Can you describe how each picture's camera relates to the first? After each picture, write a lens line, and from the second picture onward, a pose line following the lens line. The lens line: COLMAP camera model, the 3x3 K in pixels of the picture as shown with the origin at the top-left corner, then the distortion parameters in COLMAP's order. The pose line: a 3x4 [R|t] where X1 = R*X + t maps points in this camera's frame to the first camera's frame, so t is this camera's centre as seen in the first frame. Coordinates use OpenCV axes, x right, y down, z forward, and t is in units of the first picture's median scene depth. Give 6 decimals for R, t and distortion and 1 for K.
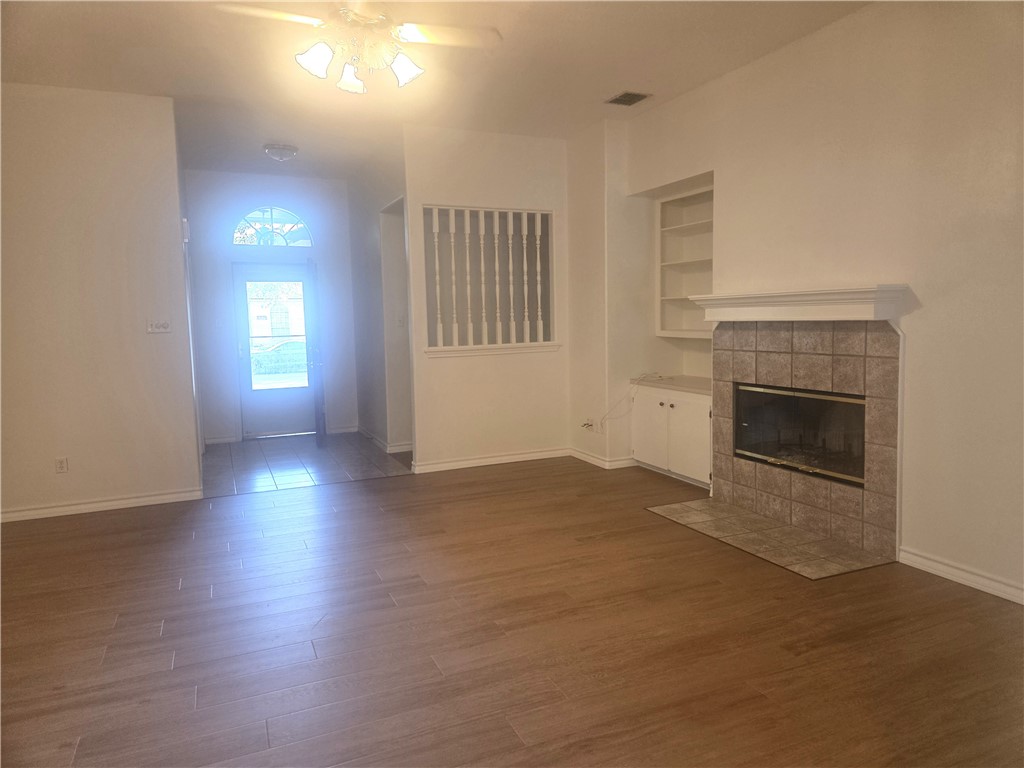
lens RADIAL K [[688.4, 0, 513.6], [0, 688.4, 379.7], [0, 0, 1]] dist [0.058145, -0.022631]
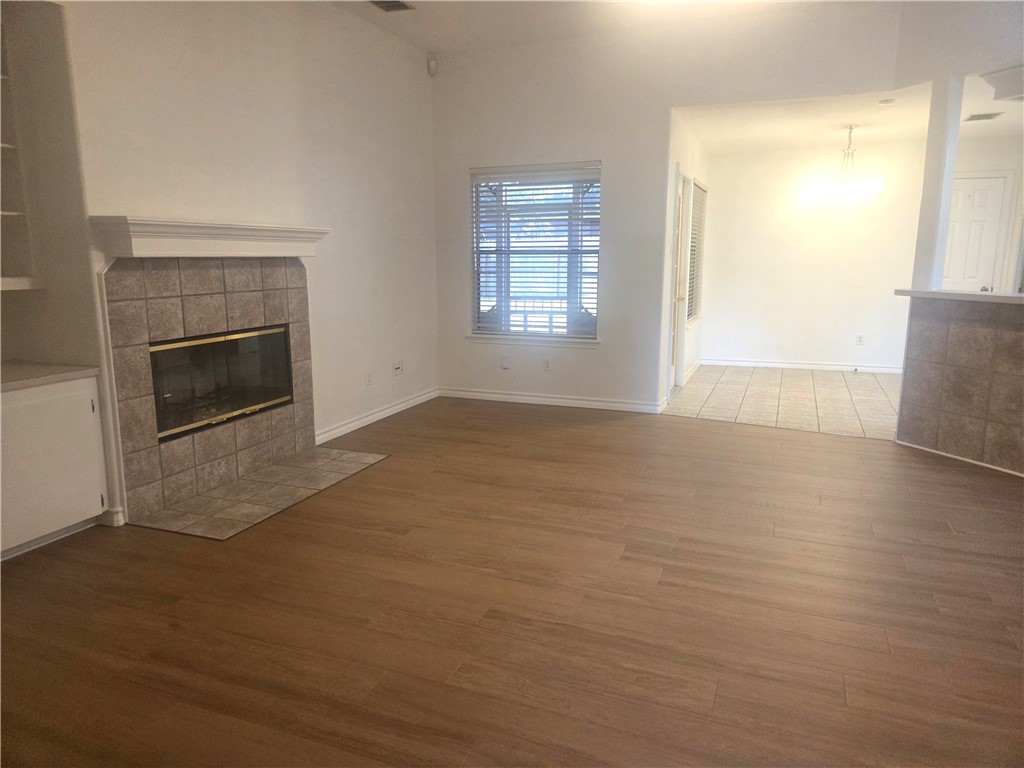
lens RADIAL K [[688.4, 0, 512.6], [0, 688.4, 385.8], [0, 0, 1]] dist [0.058145, -0.022631]
pose [[-0.703865, -0.110852, 0.701631, -0.524990], [0.082854, 0.968194, 0.236084, -0.106288], [-0.705485, 0.224304, -0.672293, 1.394914]]
